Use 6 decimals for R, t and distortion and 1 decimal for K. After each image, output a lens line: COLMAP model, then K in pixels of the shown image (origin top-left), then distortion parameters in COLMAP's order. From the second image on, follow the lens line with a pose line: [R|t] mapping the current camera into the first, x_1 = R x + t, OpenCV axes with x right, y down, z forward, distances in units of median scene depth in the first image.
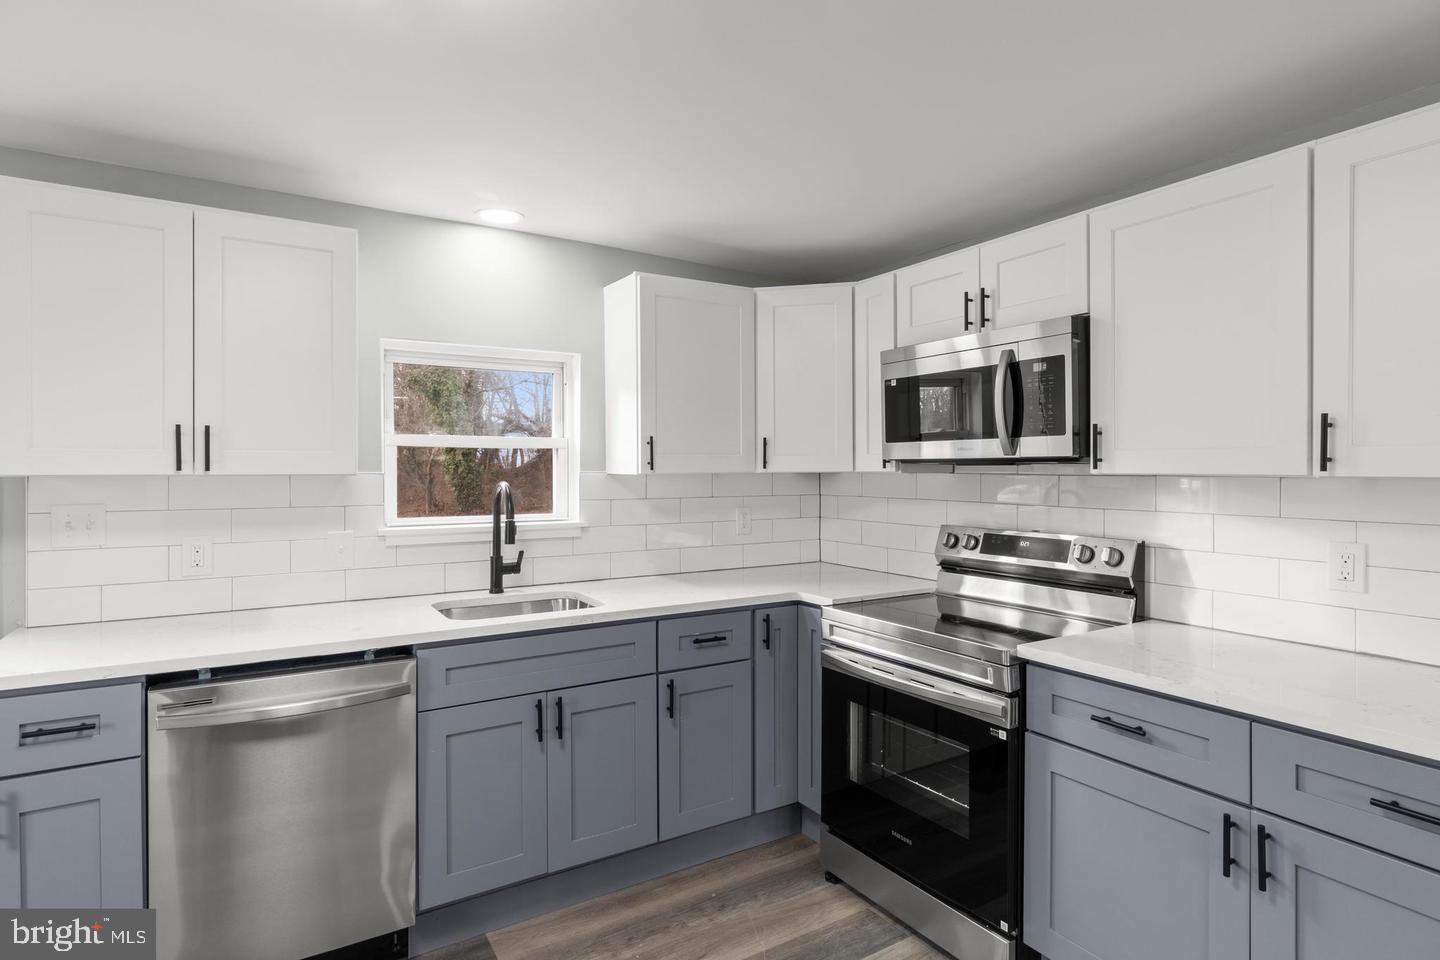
lens RADIAL K [[742.6, 0, 725.6], [0, 742.6, 472.2], [0, 0, 1]] dist [0.000355, -0.000320]
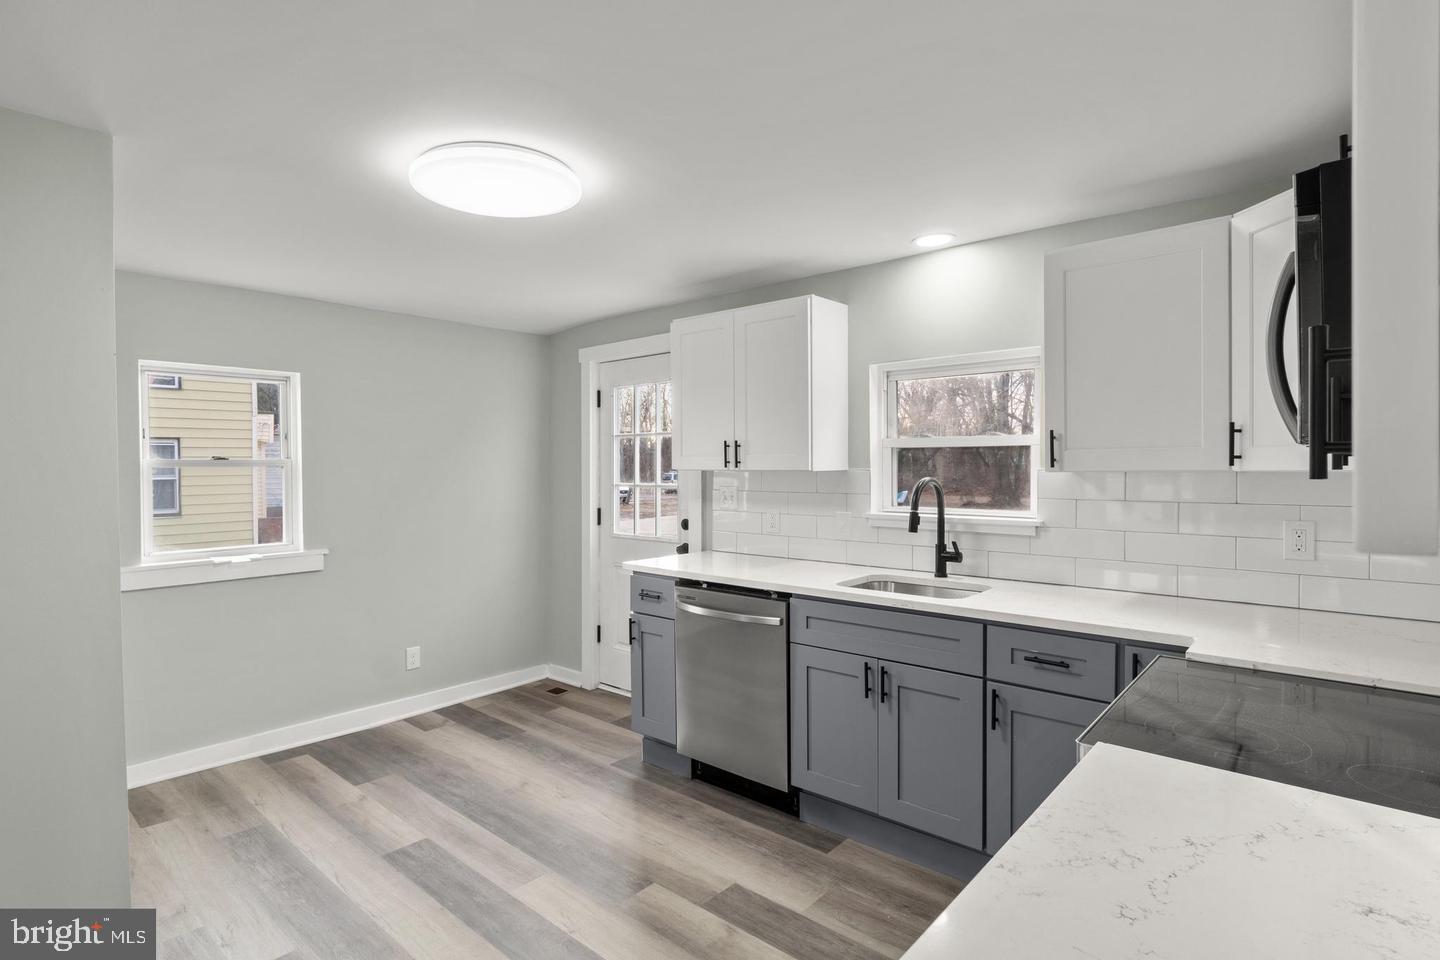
lens RADIAL K [[742.6, 0, 727.3], [0, 742.6, 478.3], [0, 0, 1]] dist [0.000355, -0.000320]
pose [[0.296181, 0.015546, -0.955005, 0.697871], [-0.000288, 0.999869, 0.016187, -0.004555], [0.955132, -0.004519, 0.296146, 0.381134]]
